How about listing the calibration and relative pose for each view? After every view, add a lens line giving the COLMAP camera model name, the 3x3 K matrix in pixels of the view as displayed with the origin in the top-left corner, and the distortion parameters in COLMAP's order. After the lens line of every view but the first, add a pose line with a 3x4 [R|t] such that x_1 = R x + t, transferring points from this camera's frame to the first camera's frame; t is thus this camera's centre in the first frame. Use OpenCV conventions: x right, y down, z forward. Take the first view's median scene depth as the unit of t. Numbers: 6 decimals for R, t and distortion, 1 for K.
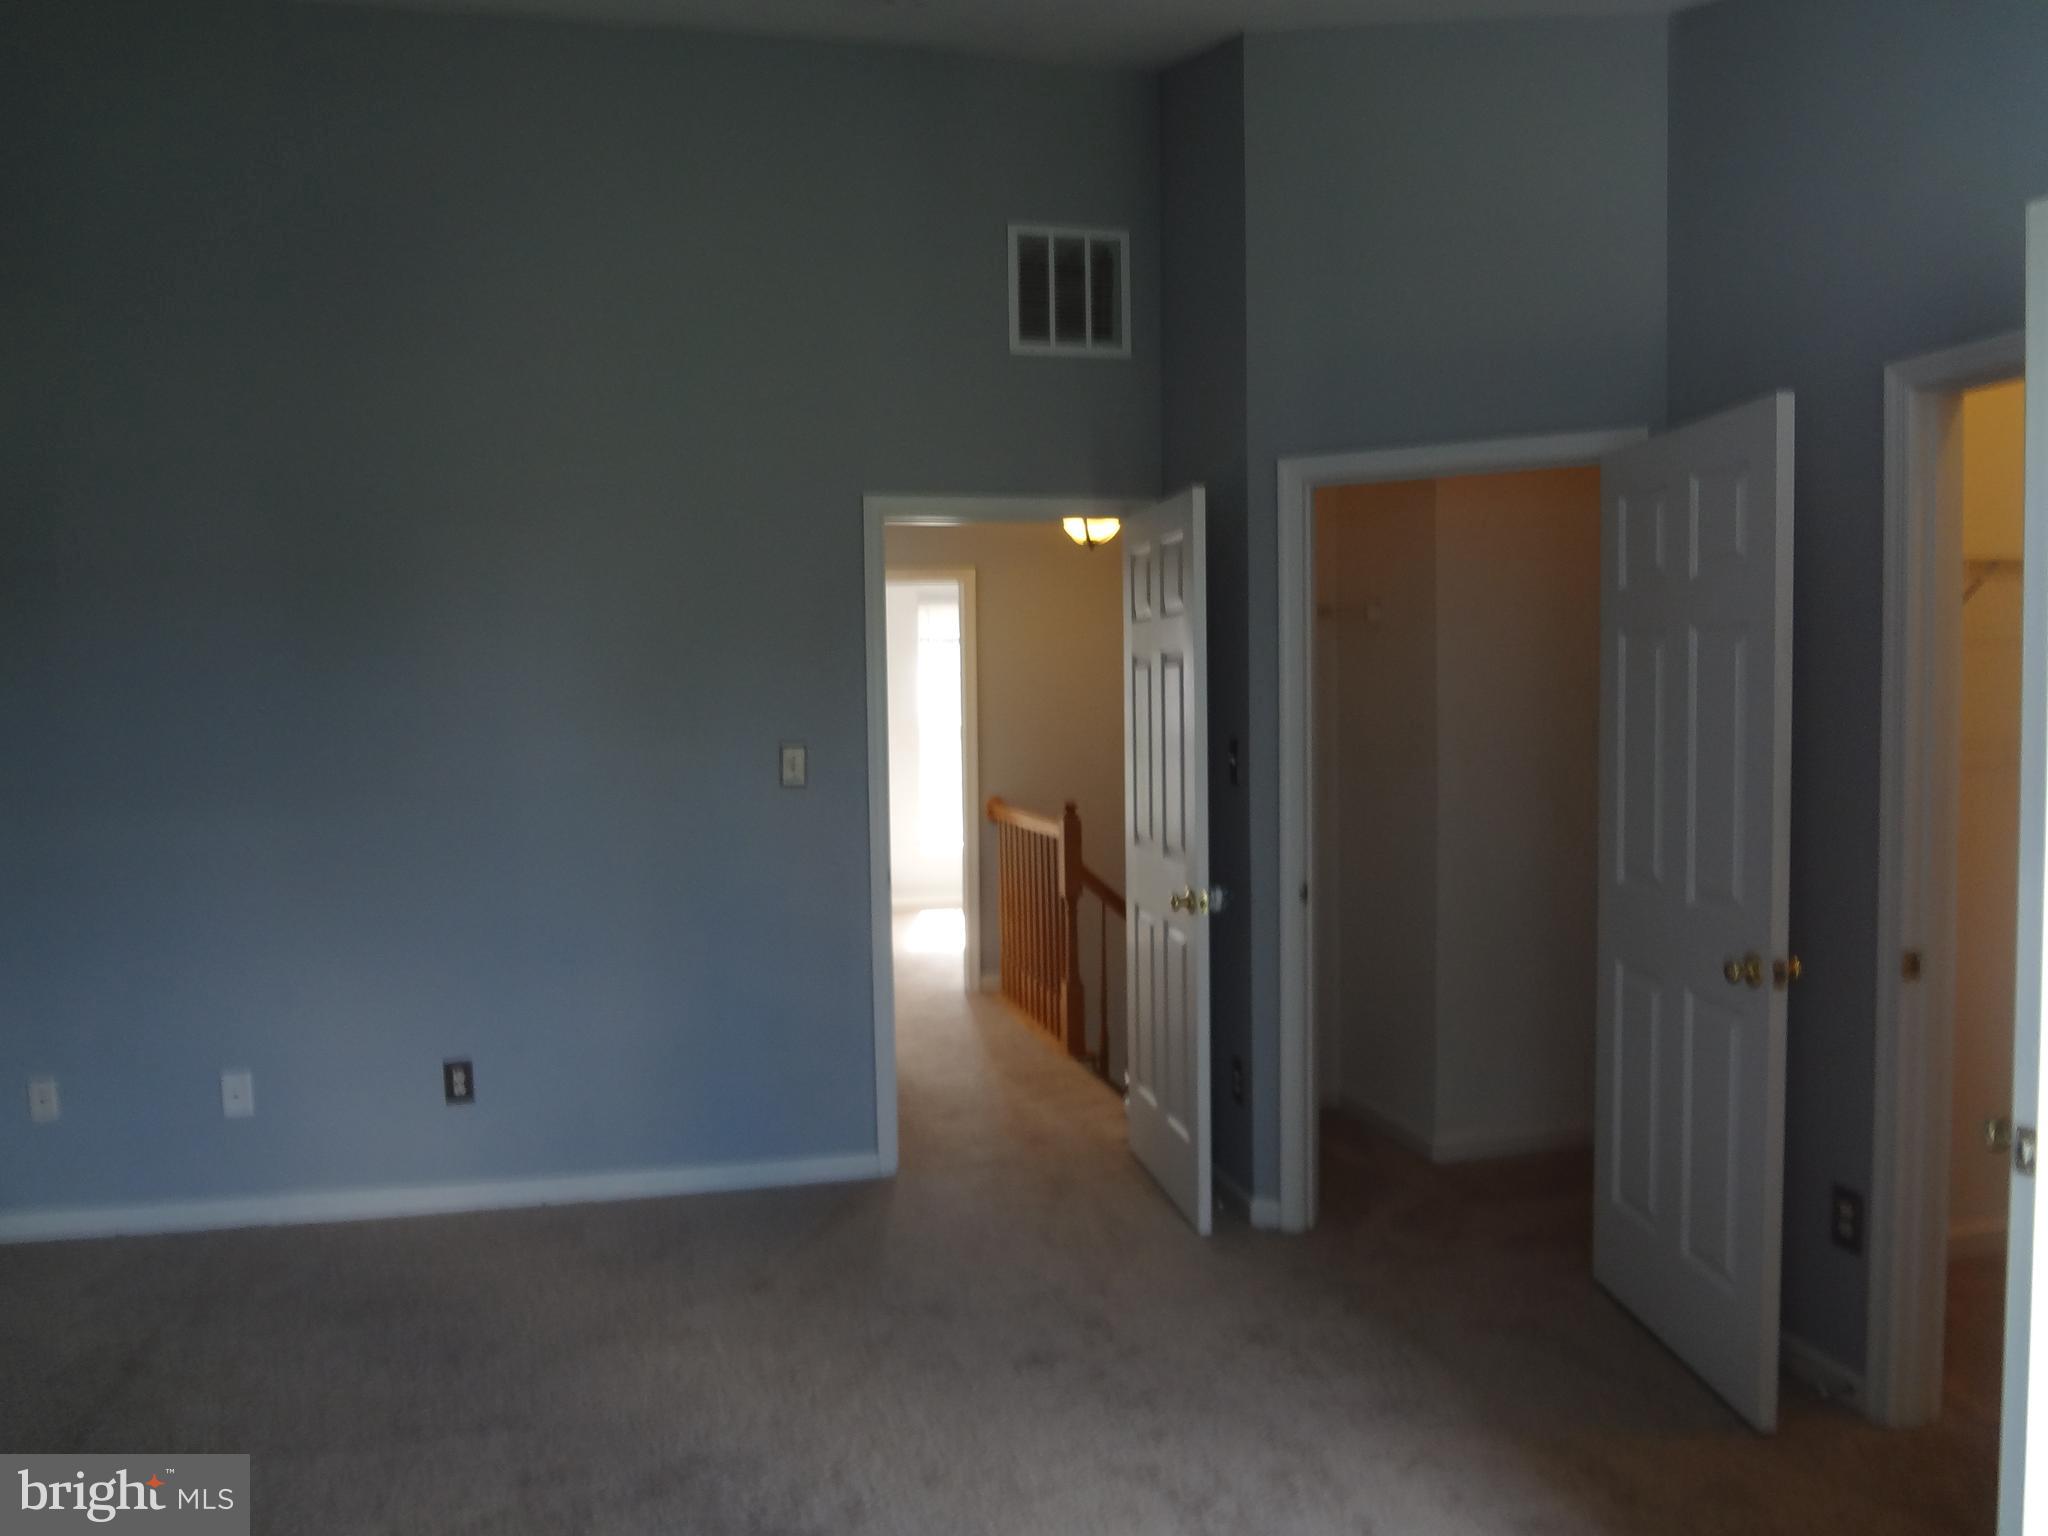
lens RADIAL K [[1522.1, 0, 1015.7], [0, 1522.1, 777.4], [0, 0, 1]] dist [-0.053057, 0.013133]
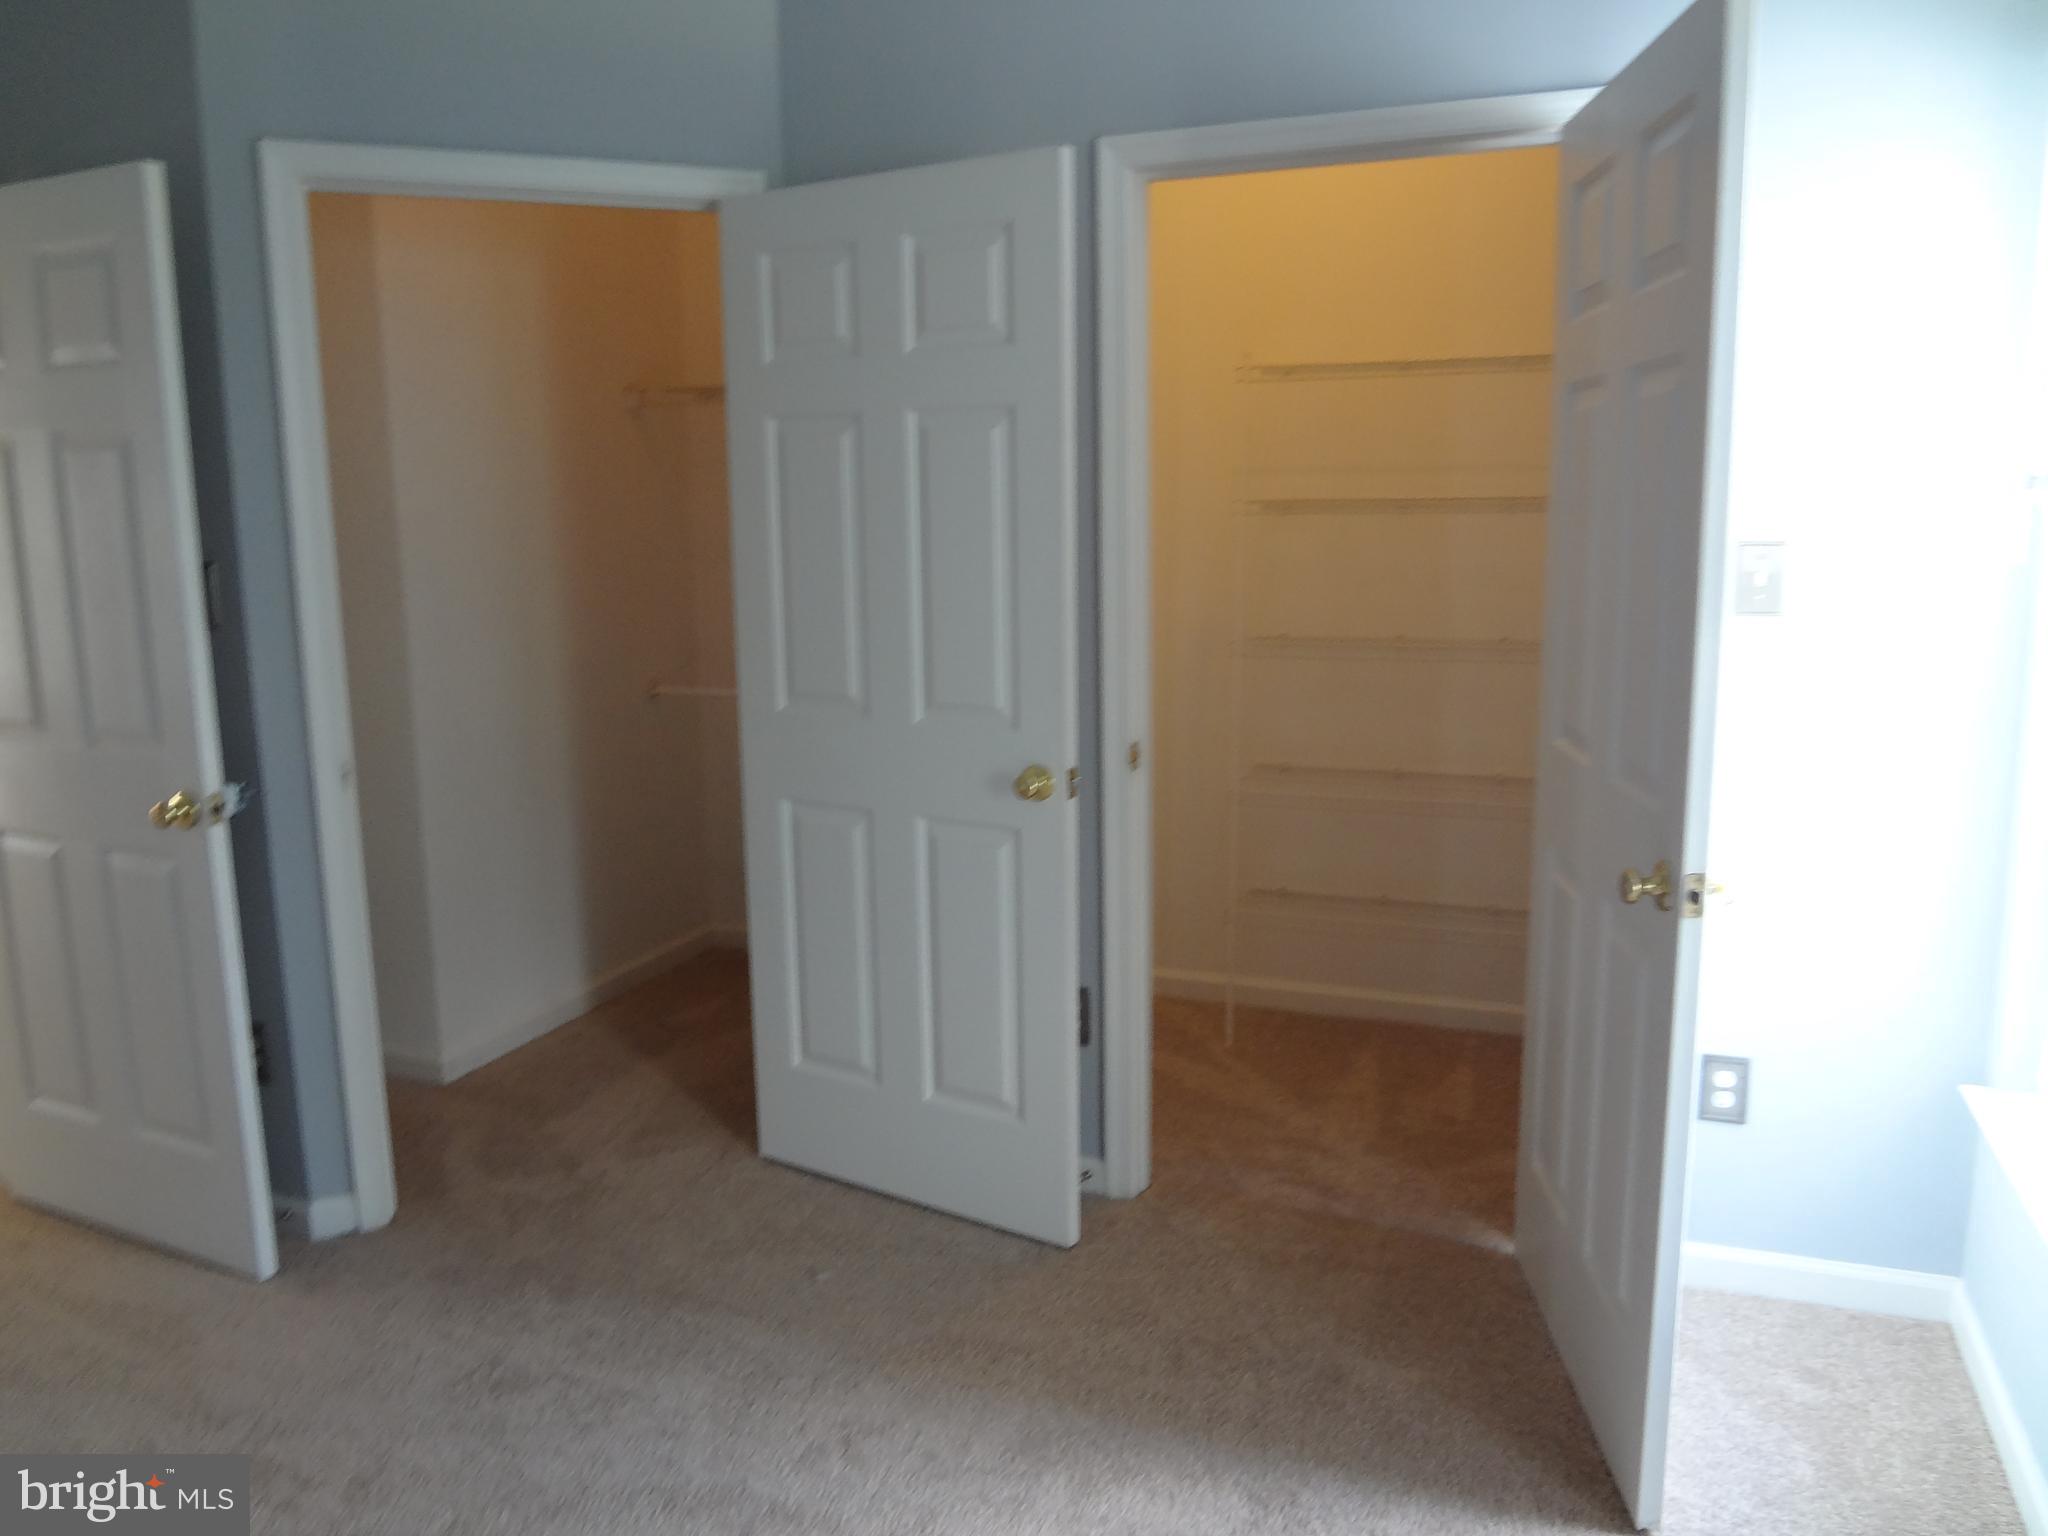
lens RADIAL K [[1522.1, 0, 1015.7], [0, 1522.1, 777.4], [0, 0, 1]] dist [-0.053057, 0.013133]
pose [[0.573409, -0.135496, 0.807987, -0.203851], [0.046592, 0.990026, 0.132958, -0.001435], [-0.817943, -0.038594, 0.574003, 0.332872]]
